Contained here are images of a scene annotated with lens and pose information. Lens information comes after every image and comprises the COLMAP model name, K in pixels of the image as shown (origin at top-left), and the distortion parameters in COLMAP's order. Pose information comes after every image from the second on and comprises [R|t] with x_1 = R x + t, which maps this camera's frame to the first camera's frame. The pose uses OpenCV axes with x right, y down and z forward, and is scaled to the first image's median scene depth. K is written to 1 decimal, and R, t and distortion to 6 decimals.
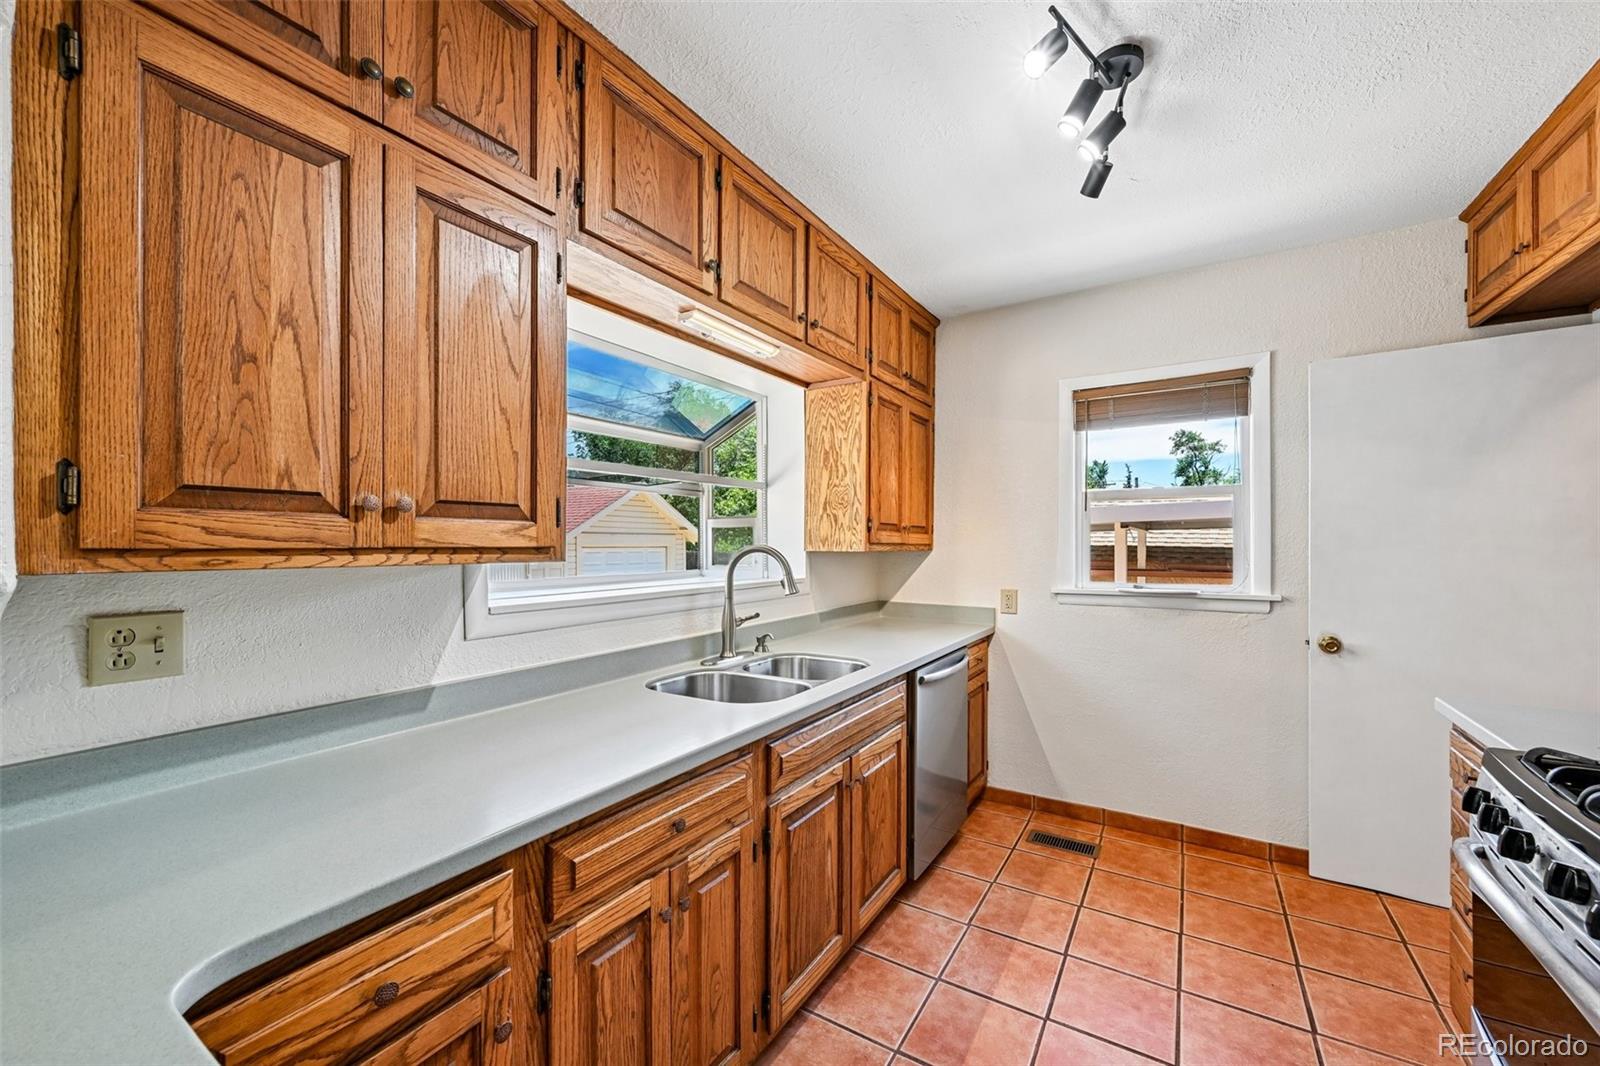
lens RADIAL K [[630.8, 0, 798.0], [0, 630.8, 541.9], [0, 0, 1]] dist [-0.003303, 0.000664]
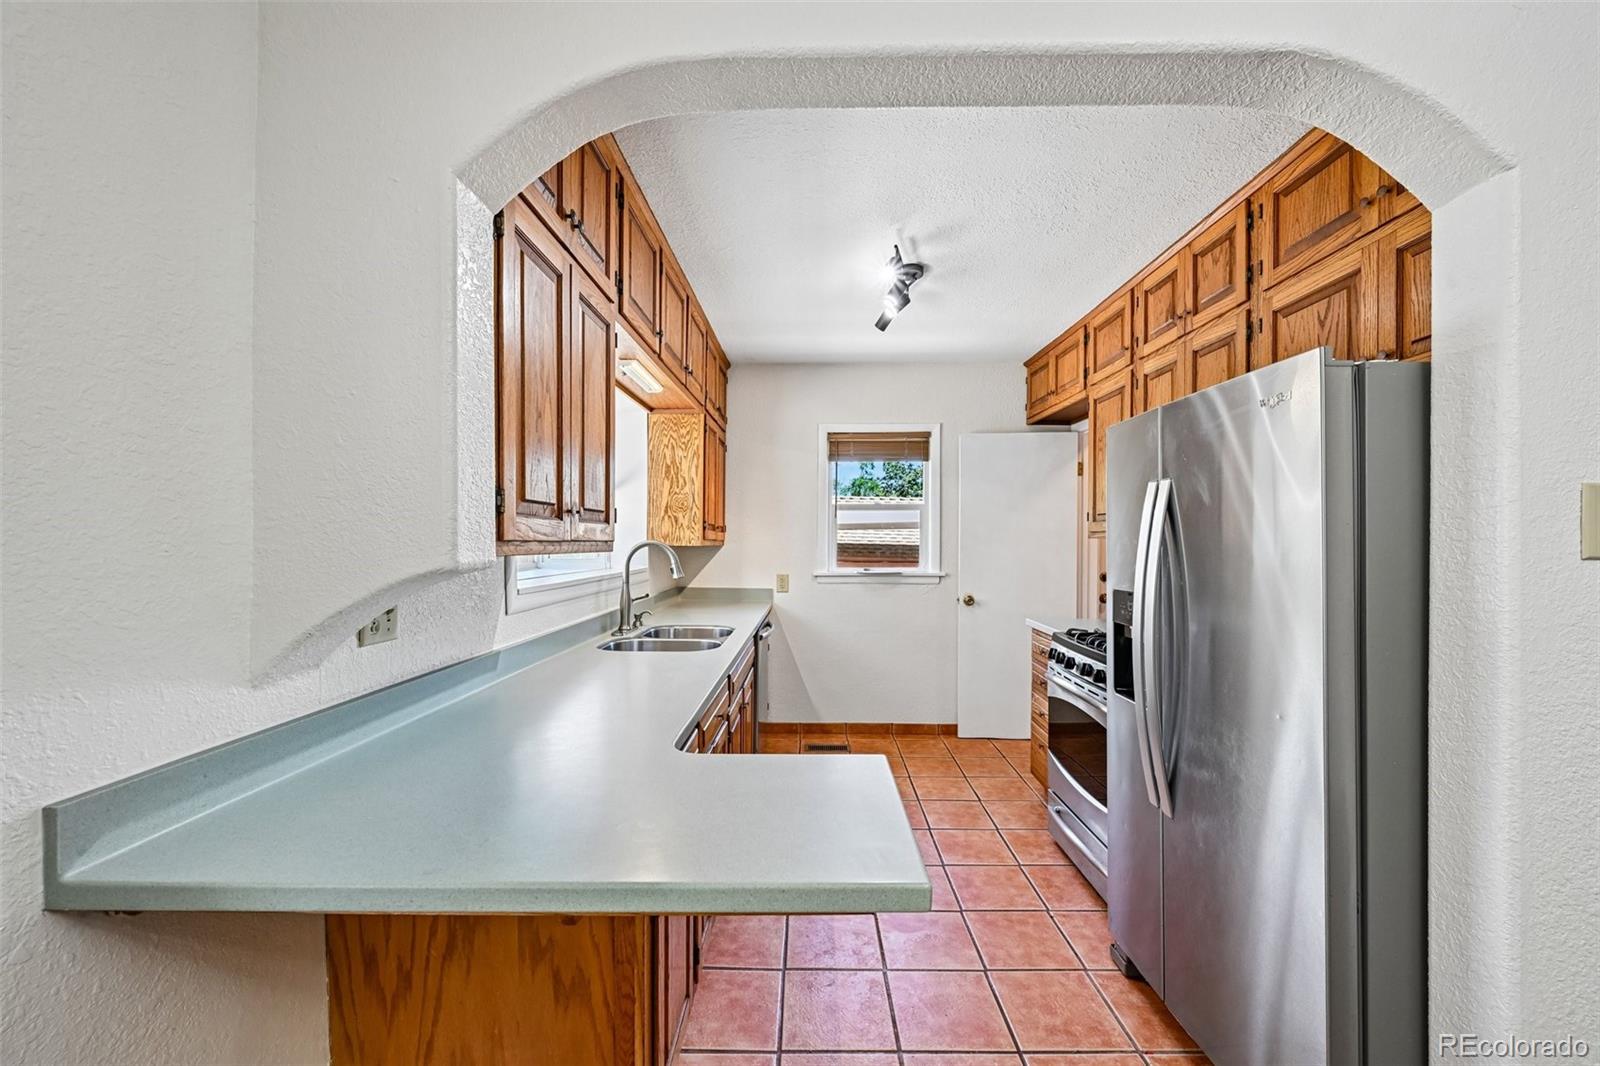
lens RADIAL K [[630.8, 0, 808.6], [0, 630.8, 541.8], [0, 0, 1]] dist [-0.003303, 0.000664]
pose [[0.854307, 0.005005, 0.519744, -0.384561], [-0.007956, 0.999962, 0.003448, 0.000750], [-0.519708, -0.007081, 0.854315, -0.218586]]
